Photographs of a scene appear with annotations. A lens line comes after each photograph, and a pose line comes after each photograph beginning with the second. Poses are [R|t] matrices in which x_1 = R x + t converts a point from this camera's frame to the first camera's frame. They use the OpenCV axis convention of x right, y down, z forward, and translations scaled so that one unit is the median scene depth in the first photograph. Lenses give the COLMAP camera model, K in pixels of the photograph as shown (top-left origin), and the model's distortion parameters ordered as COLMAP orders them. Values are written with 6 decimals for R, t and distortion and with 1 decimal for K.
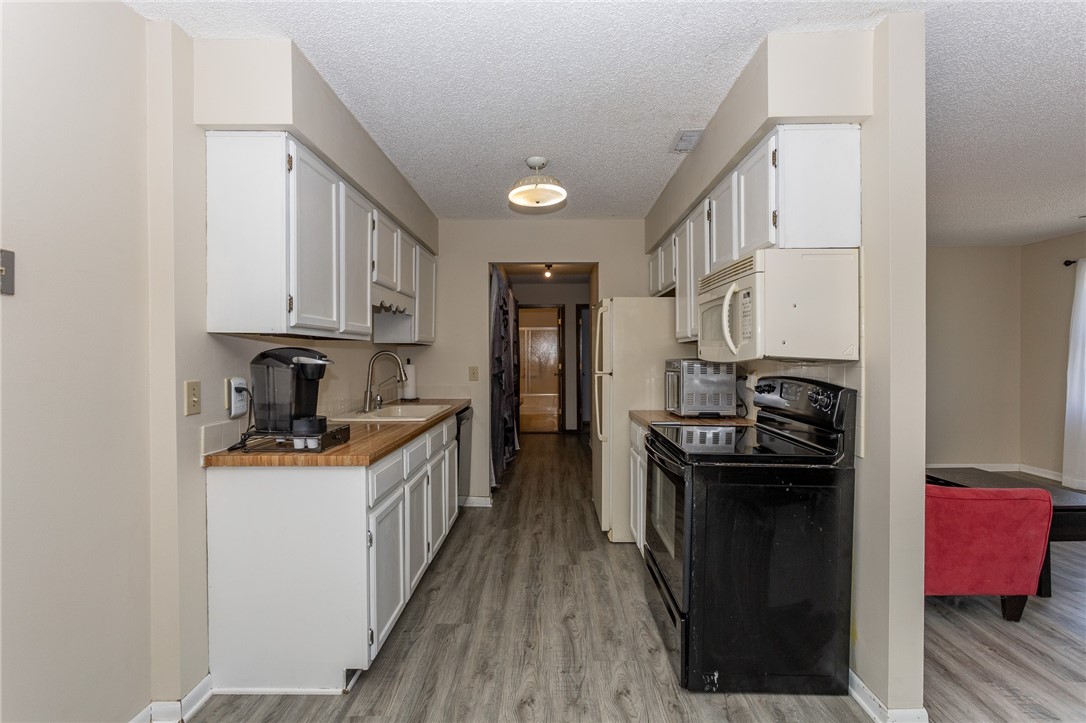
lens RADIAL K [[514.0, 0, 546.2], [0, 514.0, 362.1], [0, 0, 1]] dist [0.001574, 0.003088]
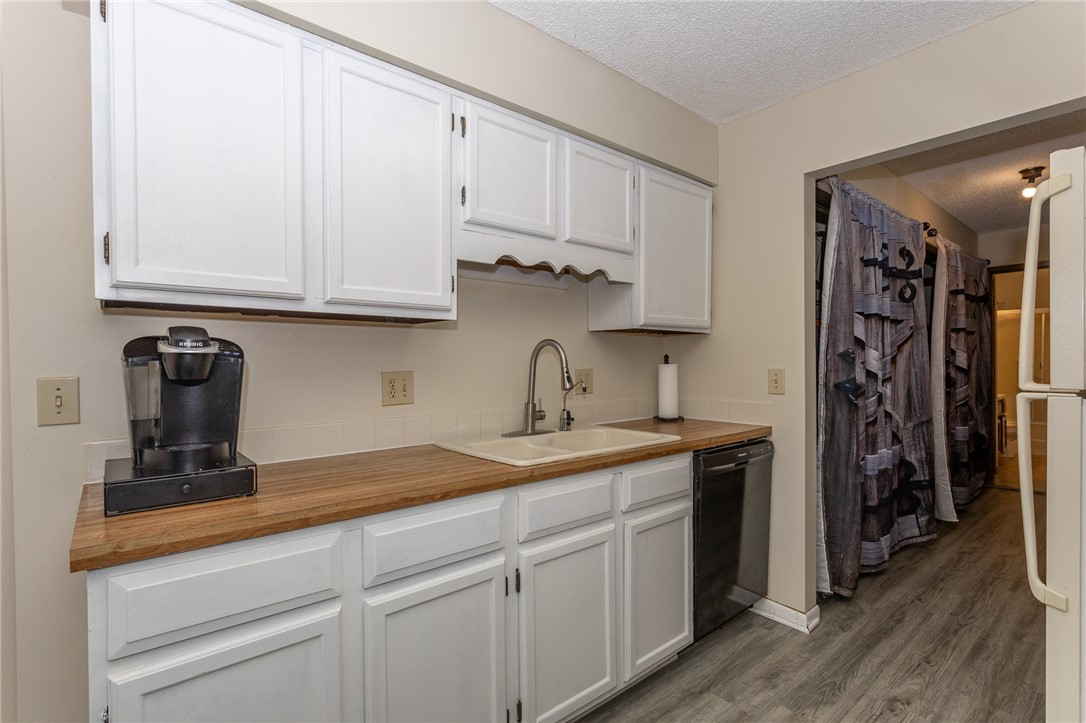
lens RADIAL K [[514.0, 0, 544.4], [0, 514.0, 363.9], [0, 0, 1]] dist [0.001574, 0.003088]
pose [[0.651692, 0.001977, -0.758481, 0.123492], [-0.006513, 0.999974, -0.002990, 0.007175], [0.758455, 0.006889, 0.651688, 0.465513]]
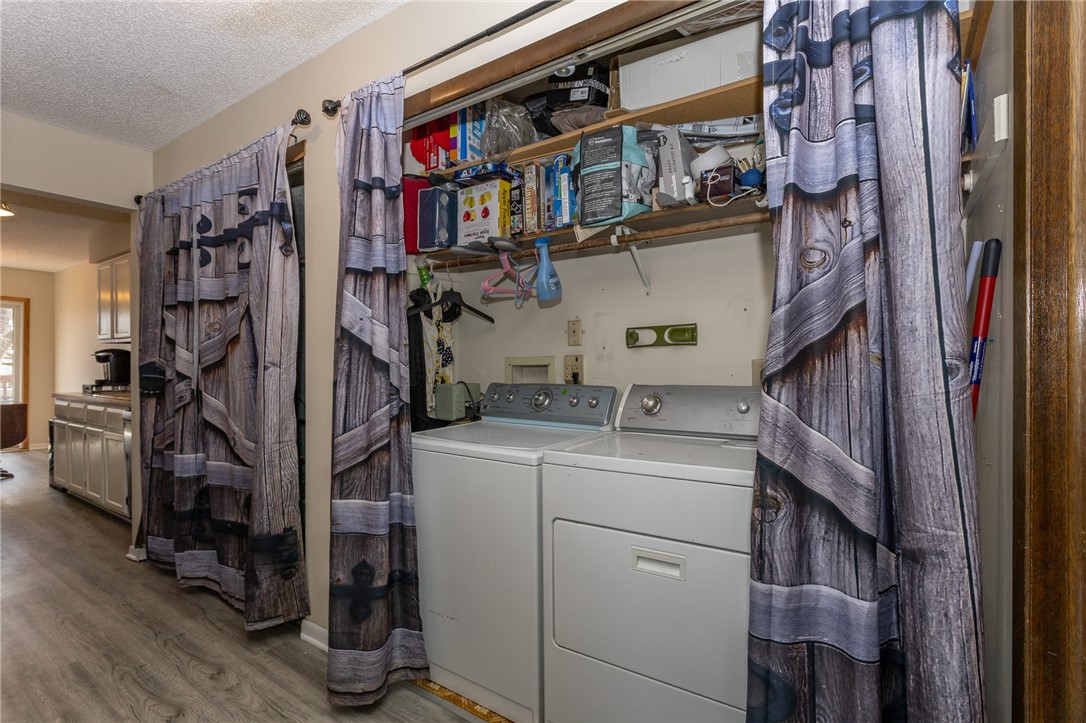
lens RADIAL K [[514.0, 0, 545.9], [0, 514.0, 363.0], [0, 0, 1]] dist [0.001574, 0.003088]
pose [[-0.563777, 0.000999, -0.825926, 0.162534], [-0.002931, 0.999991, 0.003210, 0.007078], [0.825922, 0.004230, -0.563769, 1.965056]]
